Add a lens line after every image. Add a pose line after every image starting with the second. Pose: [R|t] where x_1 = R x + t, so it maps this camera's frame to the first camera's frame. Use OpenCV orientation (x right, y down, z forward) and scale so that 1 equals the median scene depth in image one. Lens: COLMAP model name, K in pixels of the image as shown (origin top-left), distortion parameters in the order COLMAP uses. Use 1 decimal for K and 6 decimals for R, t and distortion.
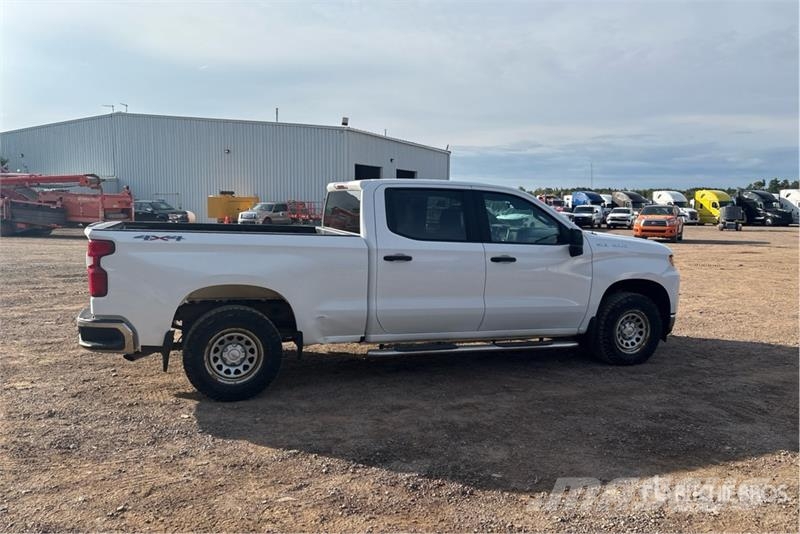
lens RADIAL K [[603.4, 0, 410.3], [0, 603.4, 268.4], [0, 0, 1]] dist [0.037219, -0.037378]
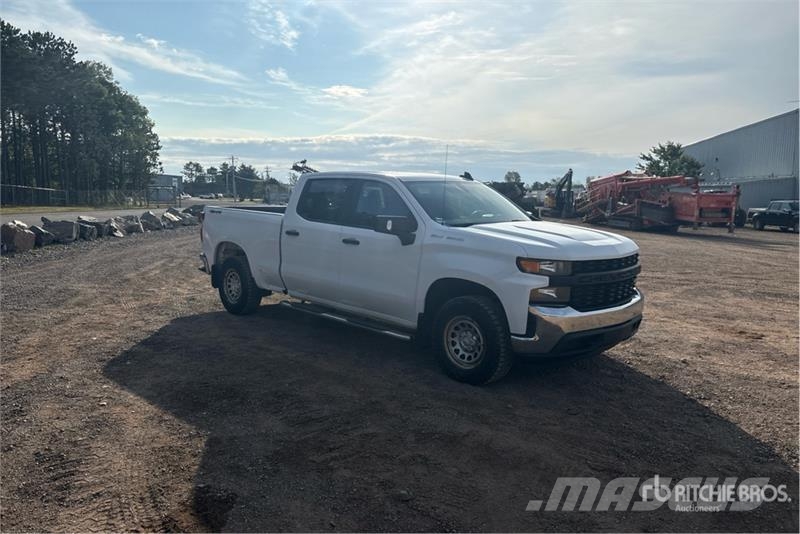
lens RADIAL K [[603.4, 0, 410.3], [0, 603.4, 268.4], [0, 0, 1]] dist [0.037219, -0.037378]
pose [[0.423900, 0.099809, -0.900193, 1.295568], [-0.103468, 0.992739, 0.061347, -0.048953], [0.899779, 0.067136, 0.431149, 0.683974]]
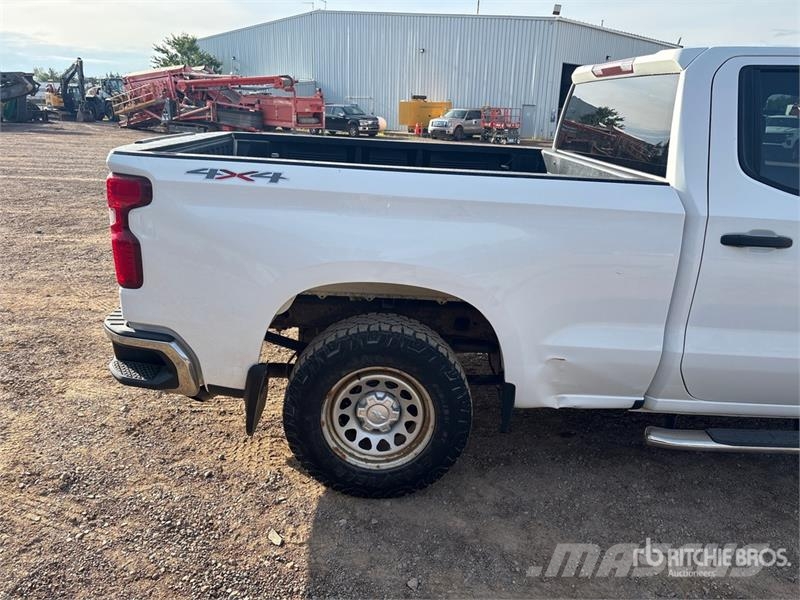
lens RADIAL K [[604.3, 0, 396.8], [0, 604.3, 304.3], [0, 0, 1]] dist [0.035152, -0.032220]
pose [[0.946040, 0.113464, -0.303537, -0.126588], [-0.050325, 0.976775, 0.208276, -0.050673], [0.320119, -0.181762, 0.929778, 0.523164]]
